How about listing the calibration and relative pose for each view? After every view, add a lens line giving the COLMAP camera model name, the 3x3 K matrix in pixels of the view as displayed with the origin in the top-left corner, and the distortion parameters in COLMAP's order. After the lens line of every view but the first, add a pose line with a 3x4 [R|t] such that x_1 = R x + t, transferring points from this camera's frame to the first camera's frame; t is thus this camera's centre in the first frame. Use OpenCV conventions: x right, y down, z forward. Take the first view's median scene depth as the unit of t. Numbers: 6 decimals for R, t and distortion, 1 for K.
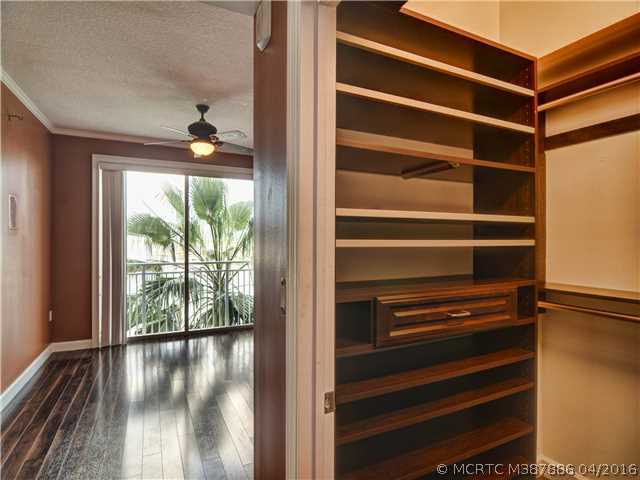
lens RADIAL K [[342.5, 0, 318.7], [0, 342.5, 239.4], [0, 0, 1]] dist [-0.014794, -0.000061]
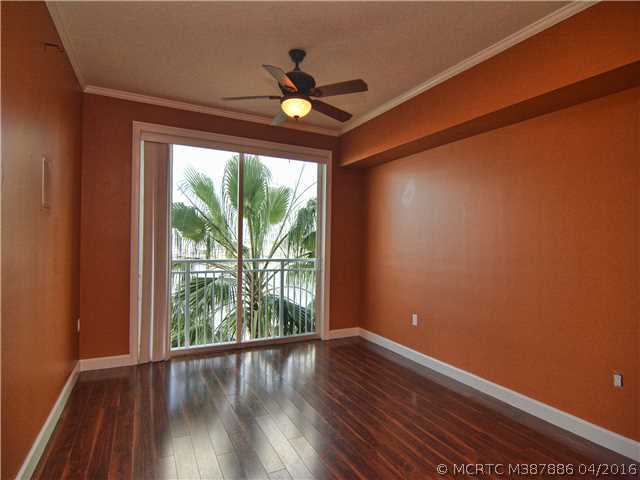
lens RADIAL K [[342.5, 0, 316.4], [0, 342.5, 239.8], [0, 0, 1]] dist [-0.014794, -0.000061]
pose [[0.999772, 0.016823, 0.013175, -0.209742], [-0.016768, 0.999851, -0.004211, 0.020202], [-0.013244, 0.003989, 0.999904, 0.171061]]
